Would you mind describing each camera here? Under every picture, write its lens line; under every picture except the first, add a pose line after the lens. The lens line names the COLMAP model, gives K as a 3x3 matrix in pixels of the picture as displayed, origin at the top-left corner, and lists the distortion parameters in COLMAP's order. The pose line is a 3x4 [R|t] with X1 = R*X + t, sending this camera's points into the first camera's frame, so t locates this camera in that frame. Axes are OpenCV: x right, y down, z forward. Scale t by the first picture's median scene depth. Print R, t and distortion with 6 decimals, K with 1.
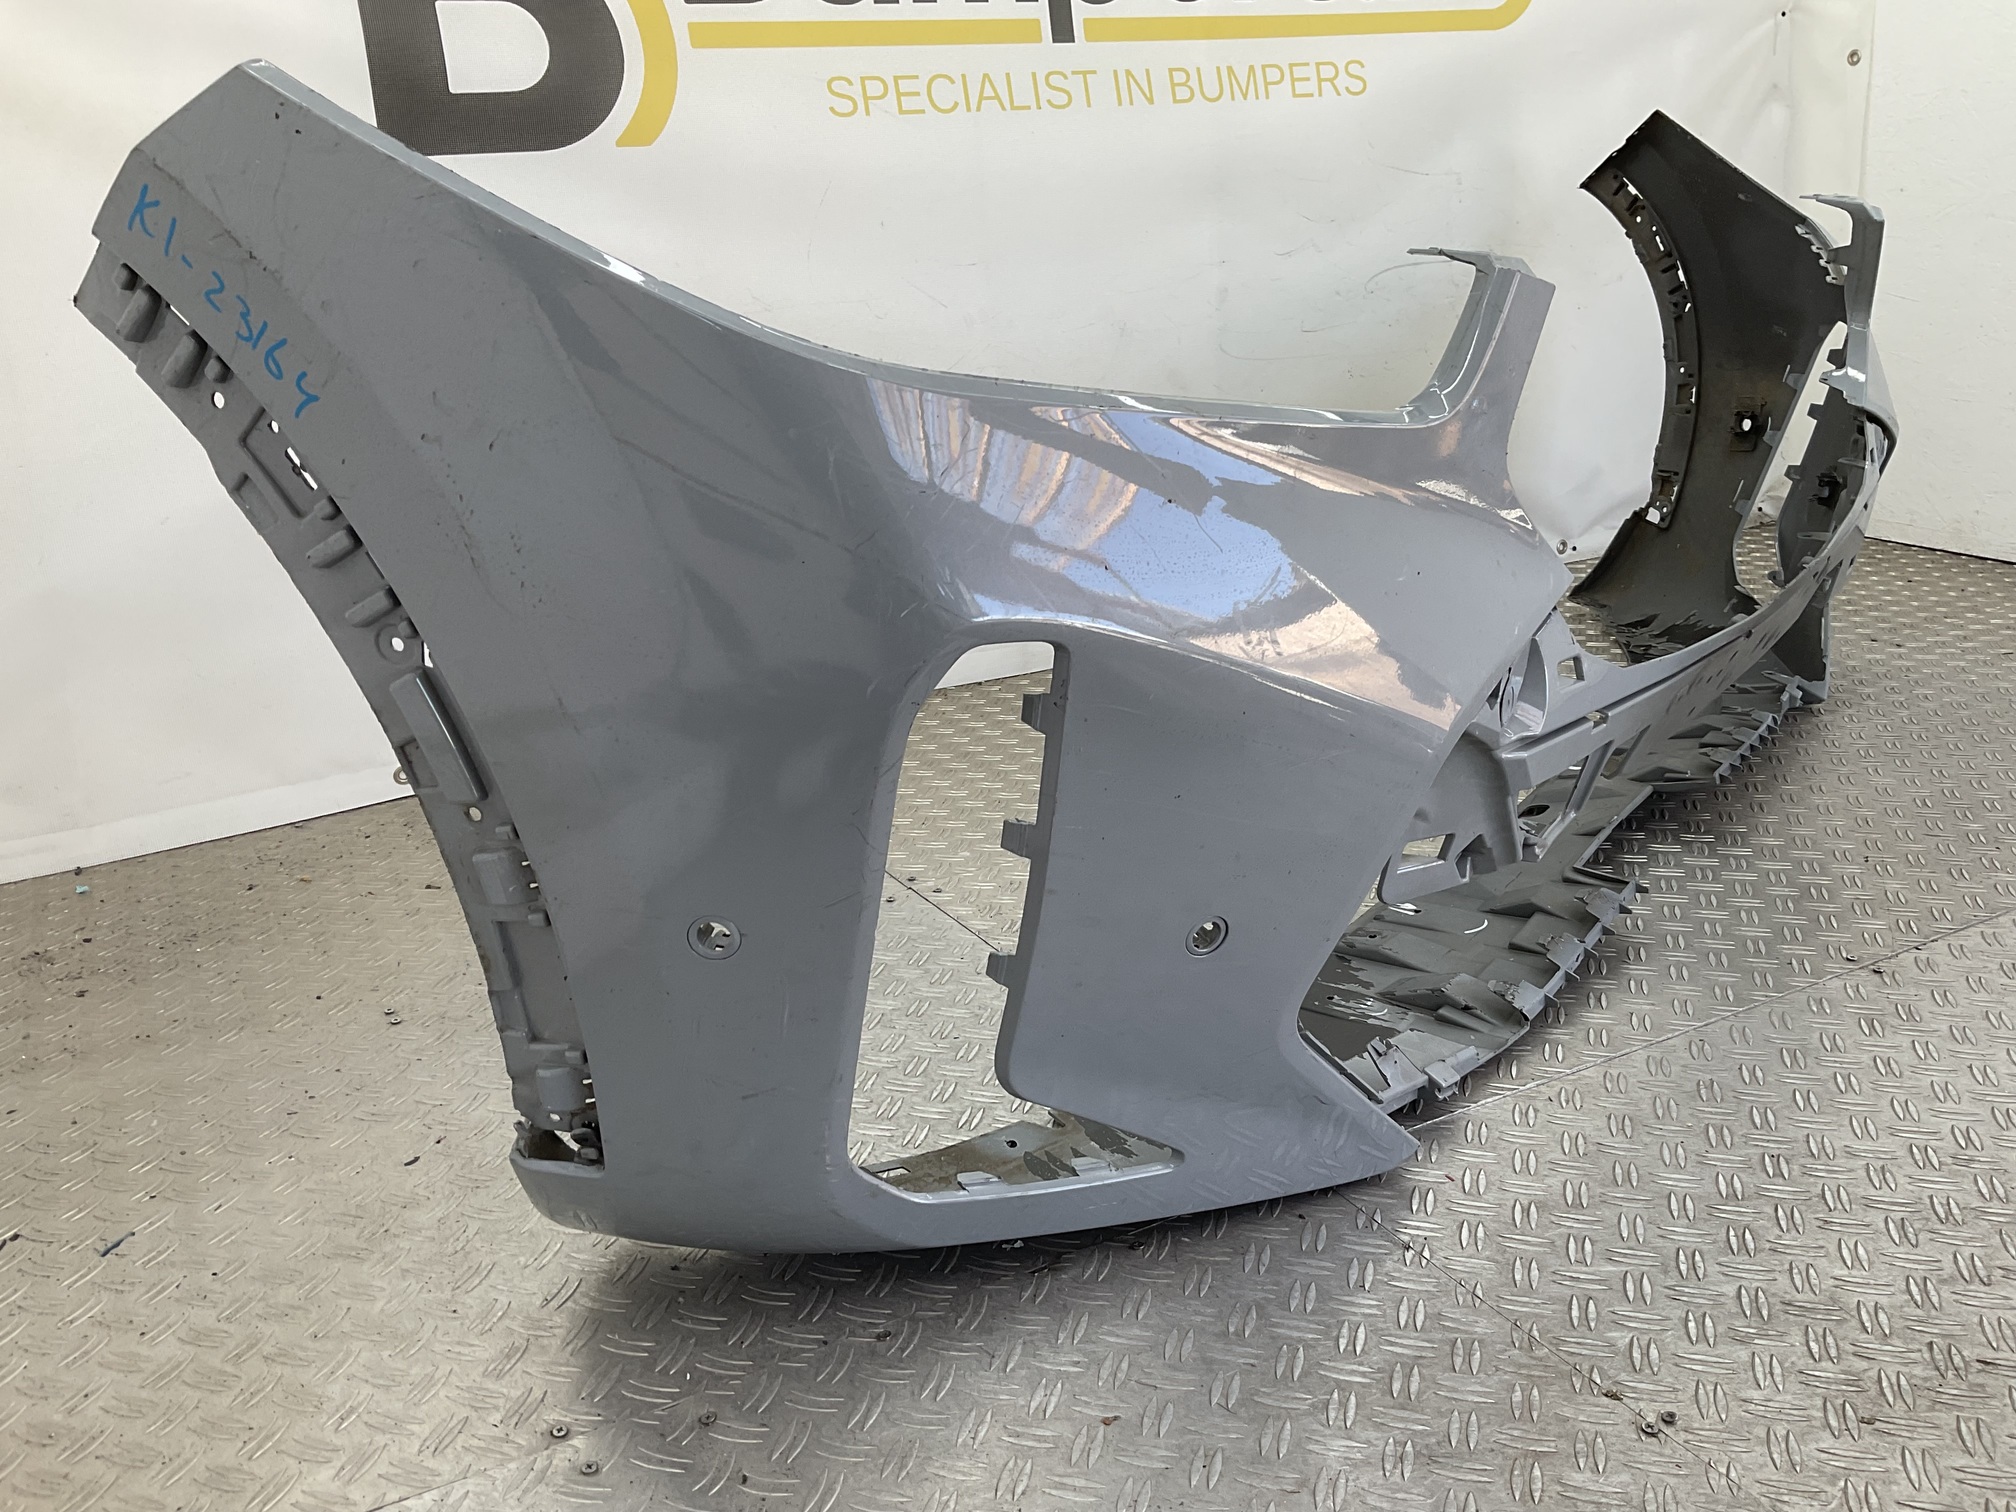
lens RADIAL K [[1668.8, 0, 1006.1], [0, 1668.8, 762.8], [0, 0, 1]] dist [0.075868, -0.134520]
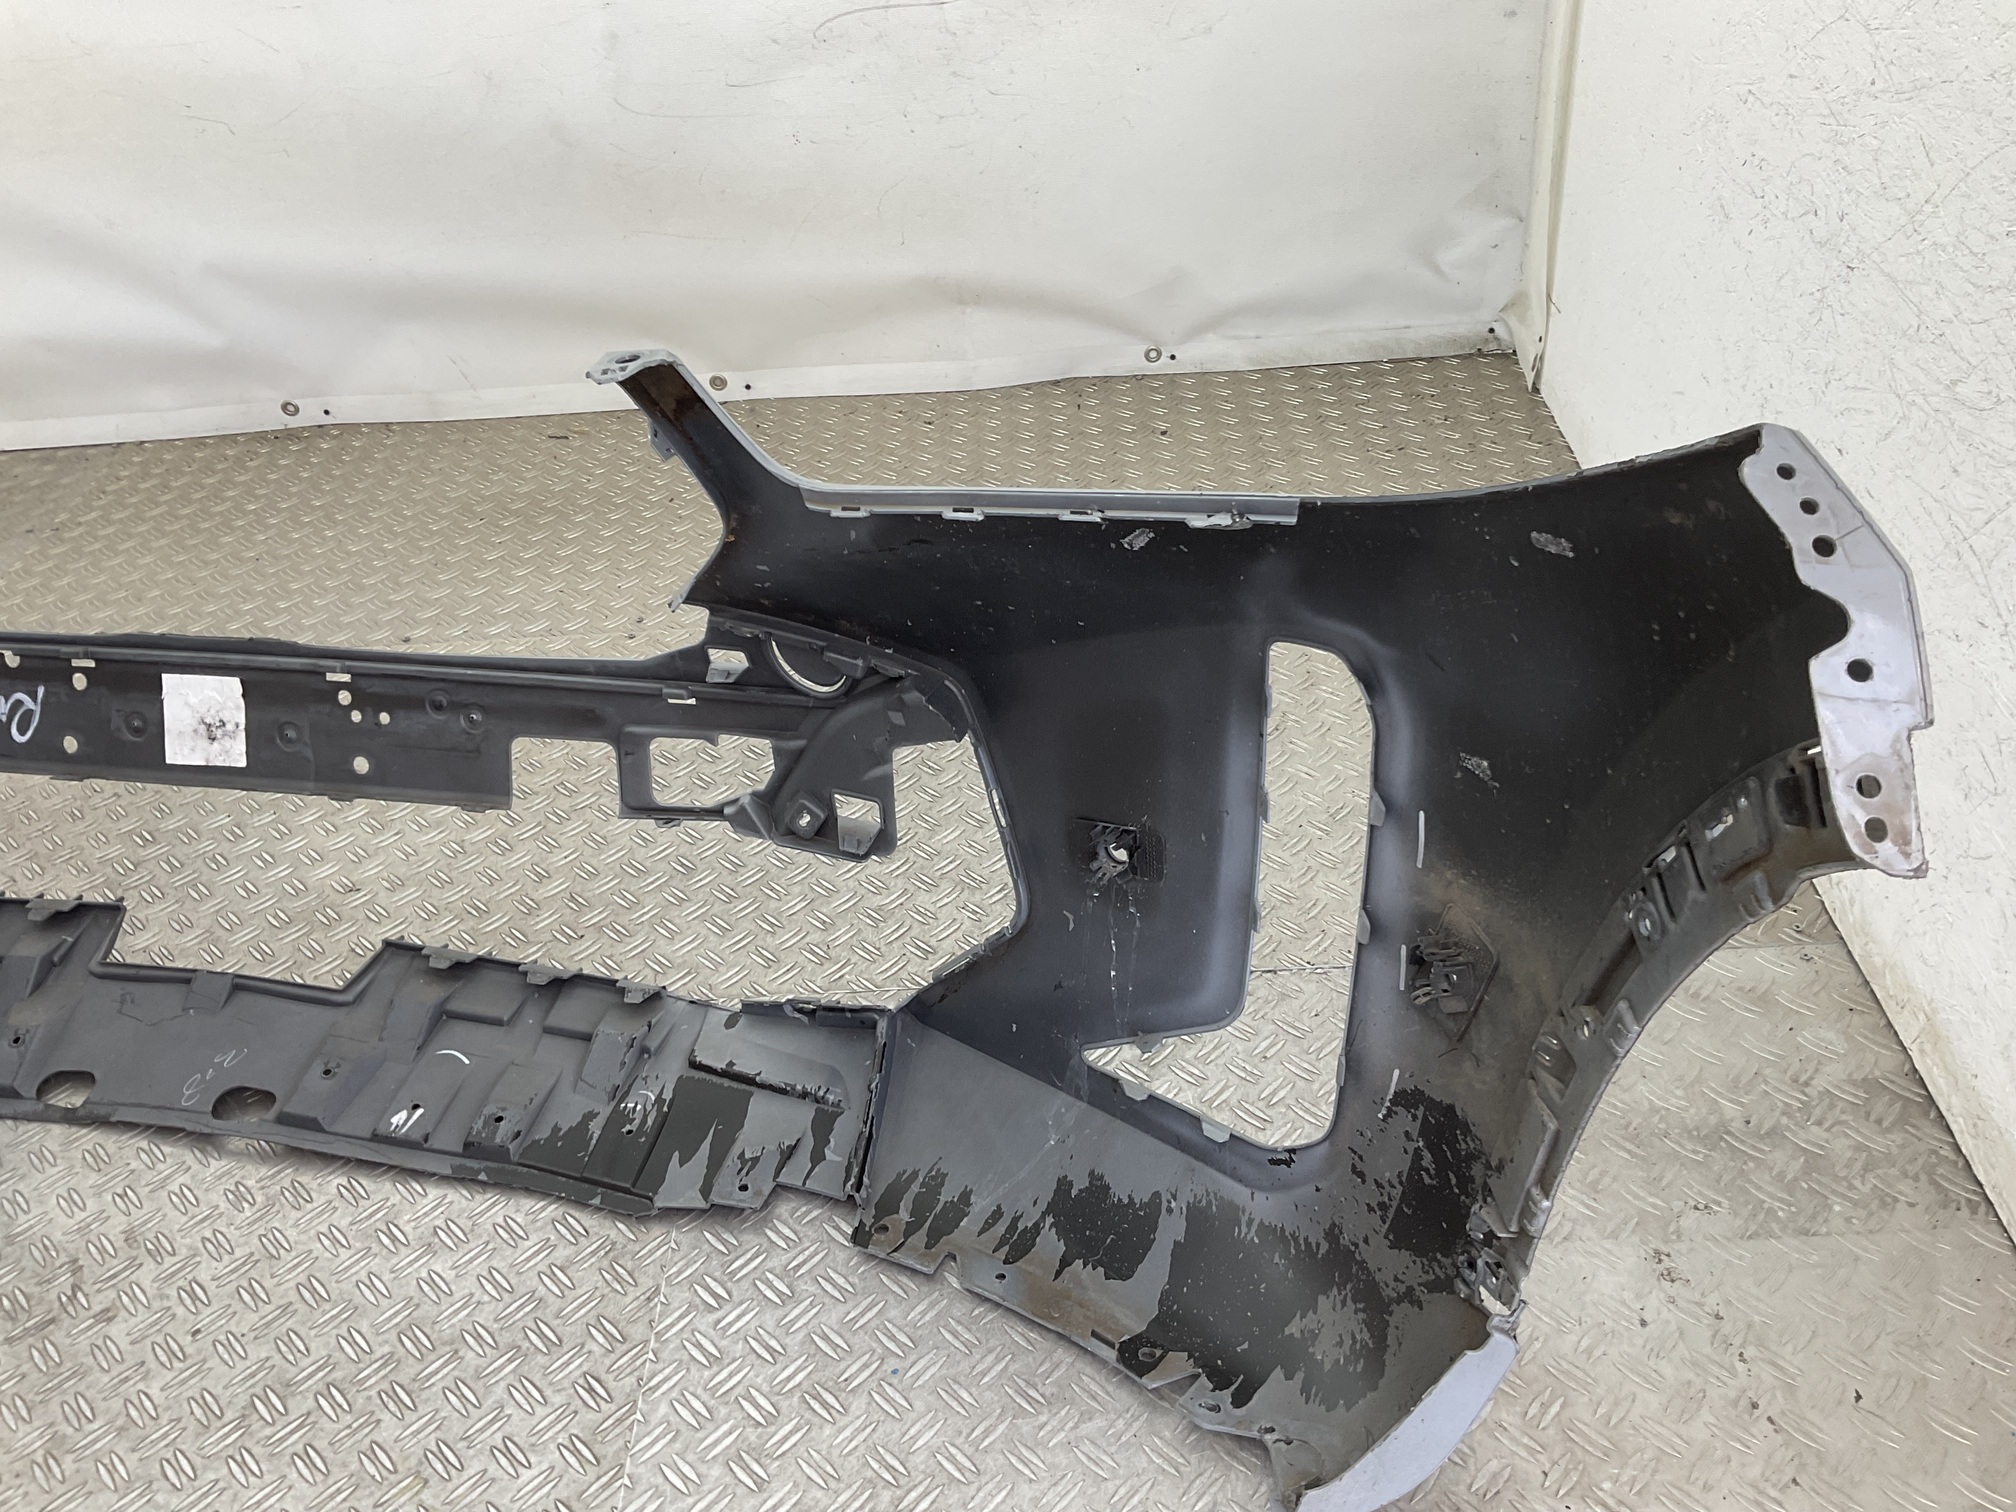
lens RADIAL K [[1668.8, 0, 1003.5], [0, 1668.8, 770.2], [0, 0, 1]] dist [0.075868, -0.134520]
pose [[0.882373, 0.277937, -0.379696, 0.965543], [-0.132223, 0.920858, 0.366794, -0.352337], [0.451592, -0.273445, 0.849289, 0.285983]]
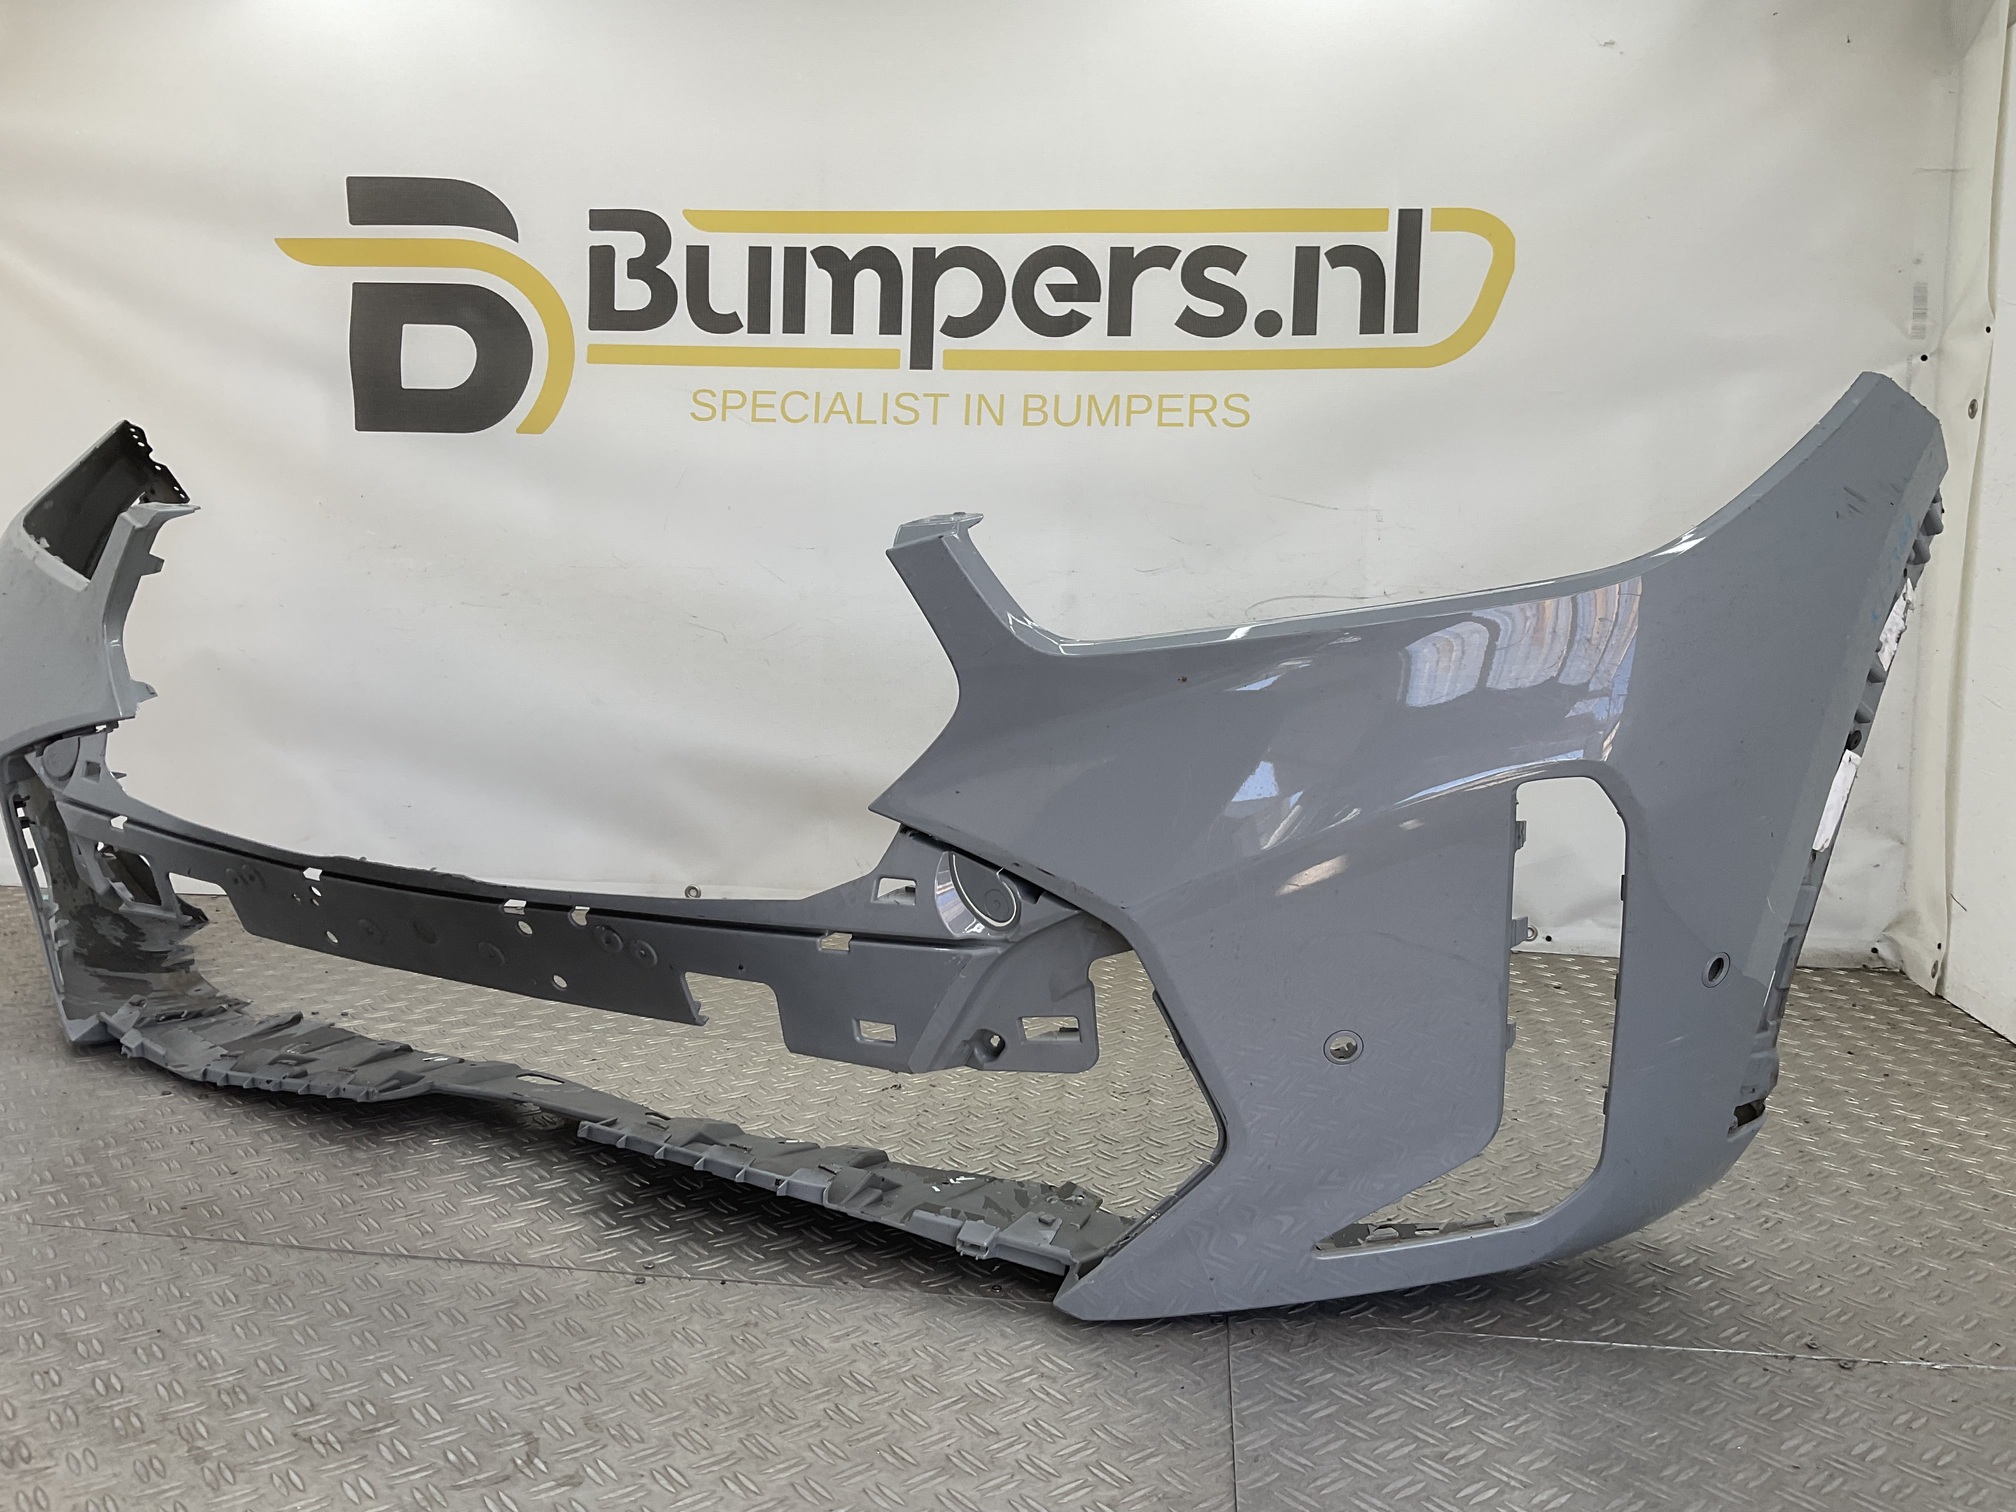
lens RADIAL K [[1668.8, 0, 998.1], [0, 1668.8, 758.6], [0, 0, 1]] dist [0.075868, -0.134520]
pose [[0.821651, 0.146932, -0.550727, 0.854790], [-0.247502, 0.962332, -0.112512, -0.075325], [0.513451, 0.228752, 0.827068, 0.188277]]
